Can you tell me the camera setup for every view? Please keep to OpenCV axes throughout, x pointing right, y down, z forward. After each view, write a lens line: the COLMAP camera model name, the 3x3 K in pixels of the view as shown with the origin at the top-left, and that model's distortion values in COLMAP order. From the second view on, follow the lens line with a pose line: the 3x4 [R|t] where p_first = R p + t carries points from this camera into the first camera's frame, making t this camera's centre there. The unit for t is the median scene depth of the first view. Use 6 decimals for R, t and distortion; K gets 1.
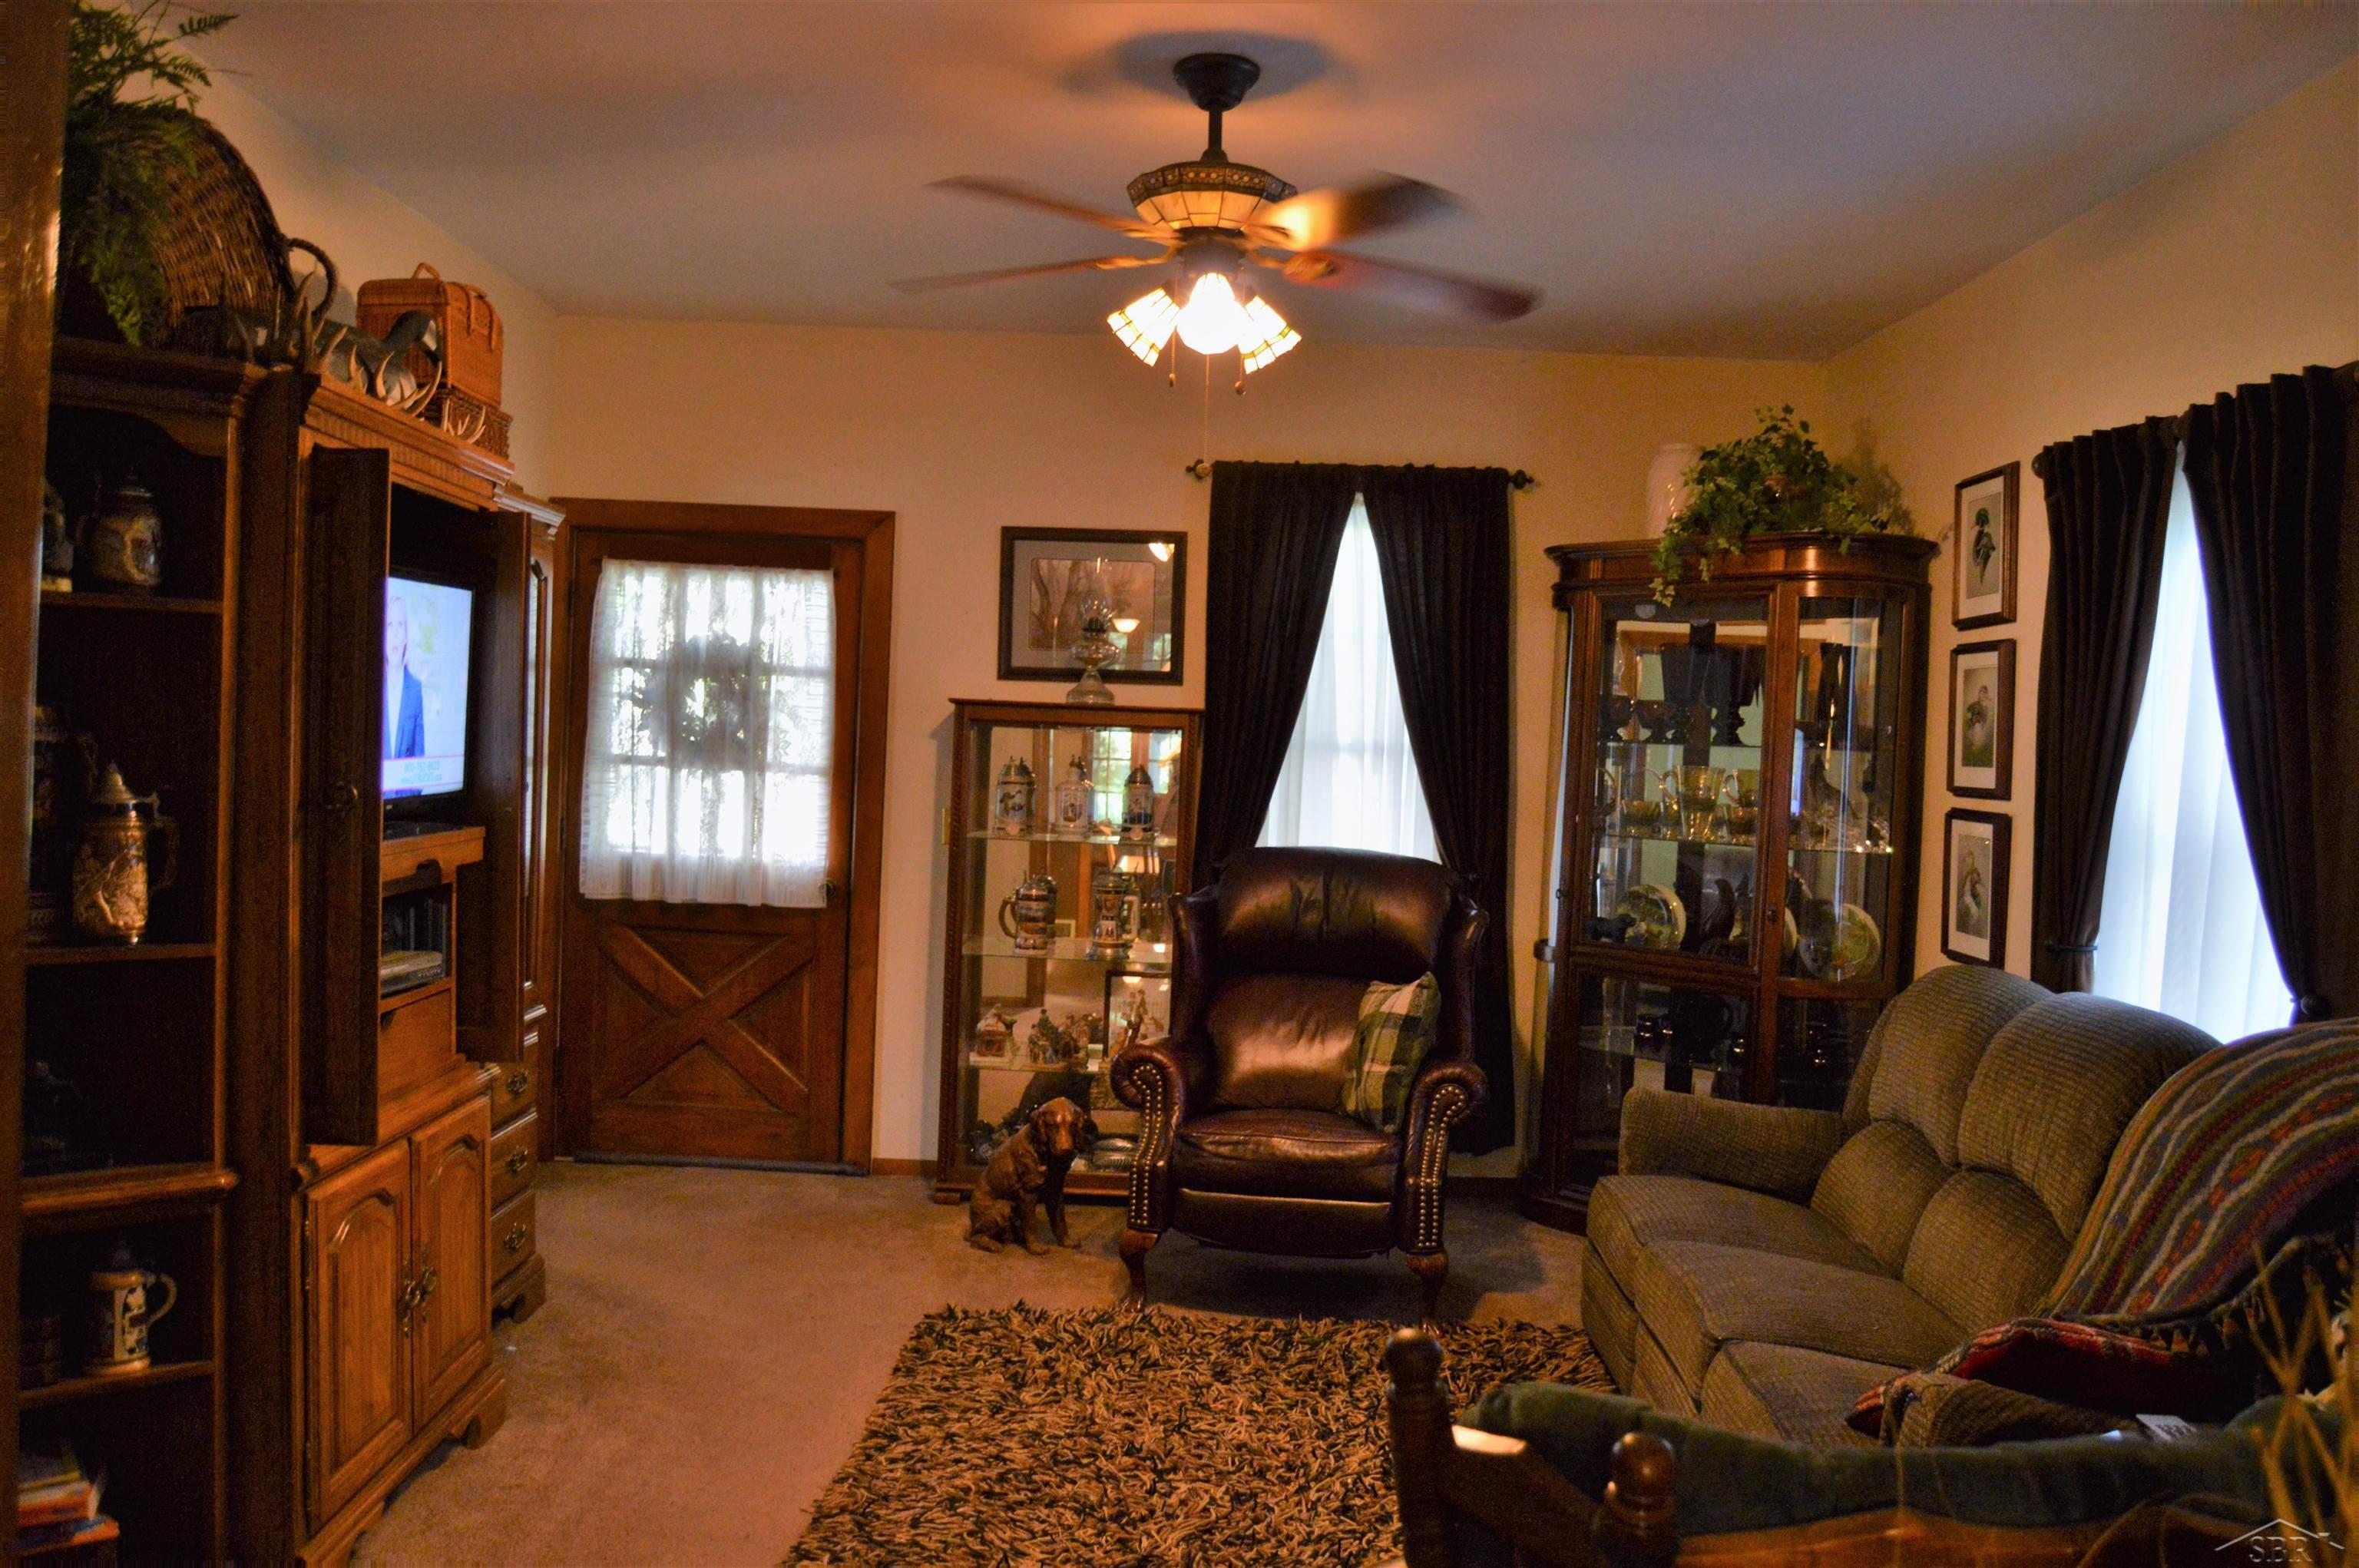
lens RADIAL K [[1835.1, 0, 1179.5], [0, 1835.1, 784.0], [0, 0, 1]] dist [-0.179349, -0.000061]
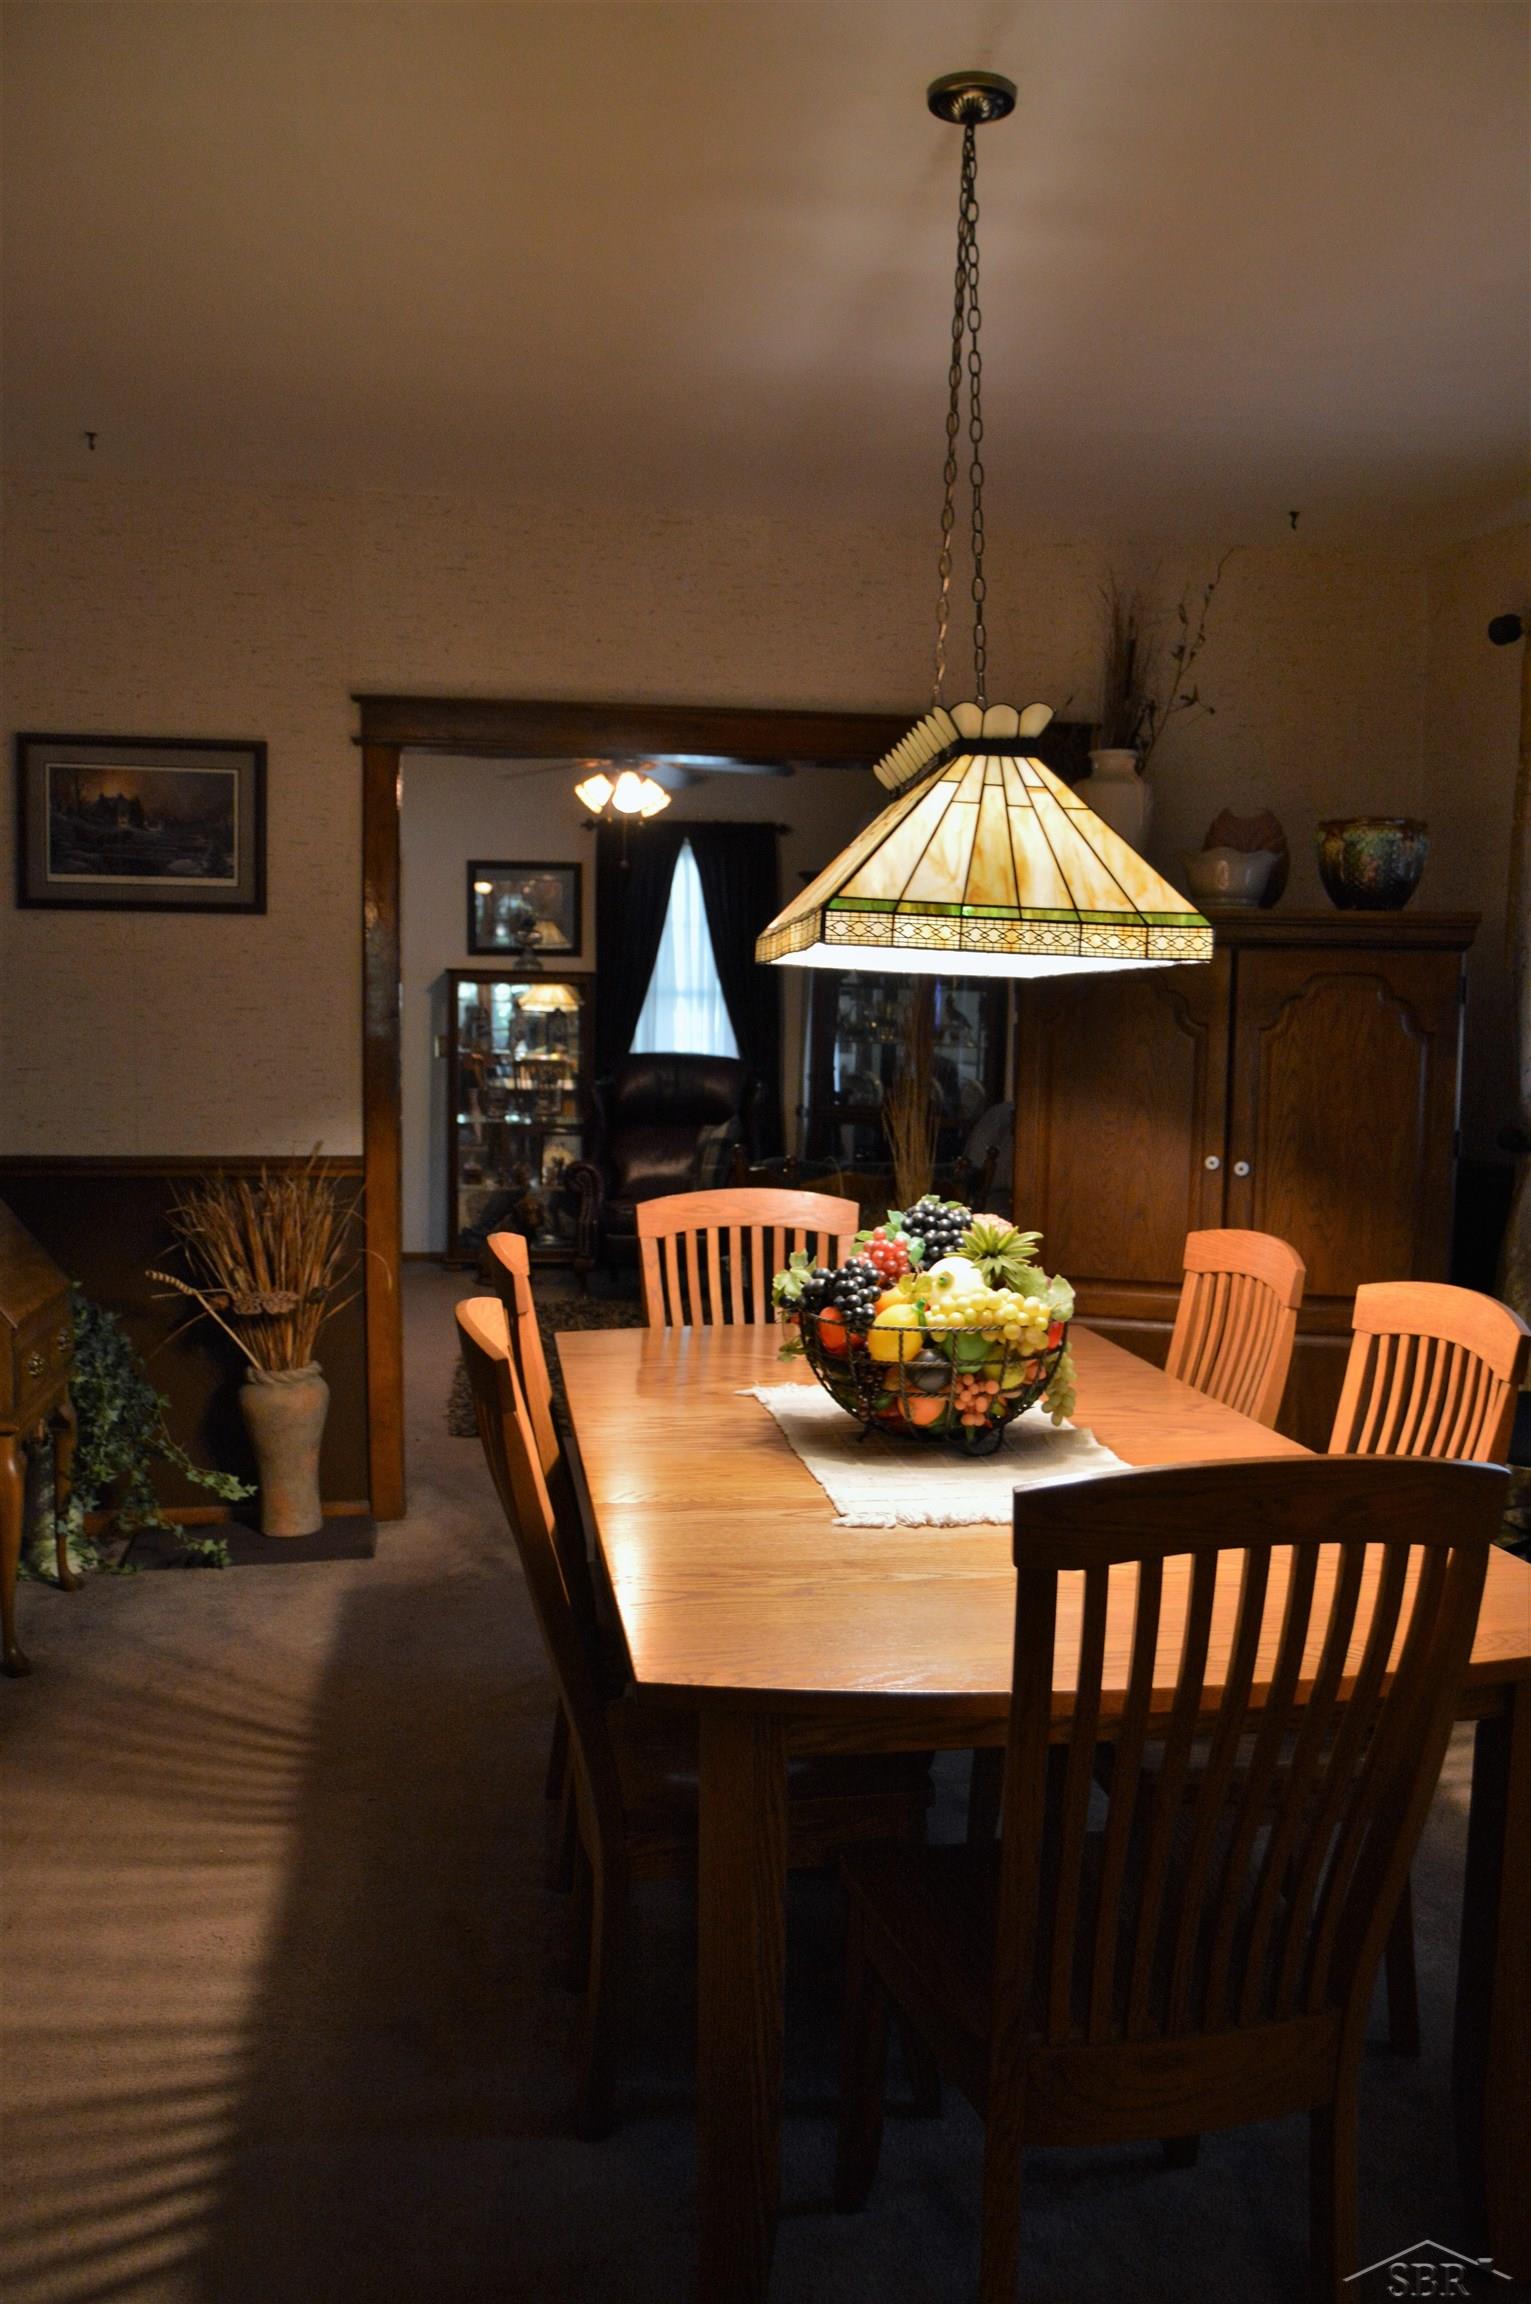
lens RADIAL K [[1839.1, 0, 765.5], [0, 1839.1, 1152.0], [0, 0, 1]] dist [-0.003734, -0.000153]
pose [[0.987238, -0.030902, 0.156225, -0.104105], [0.019355, 0.997003, 0.074898, 0.000385], [-0.158071, -0.070918, 0.984878, -0.699480]]
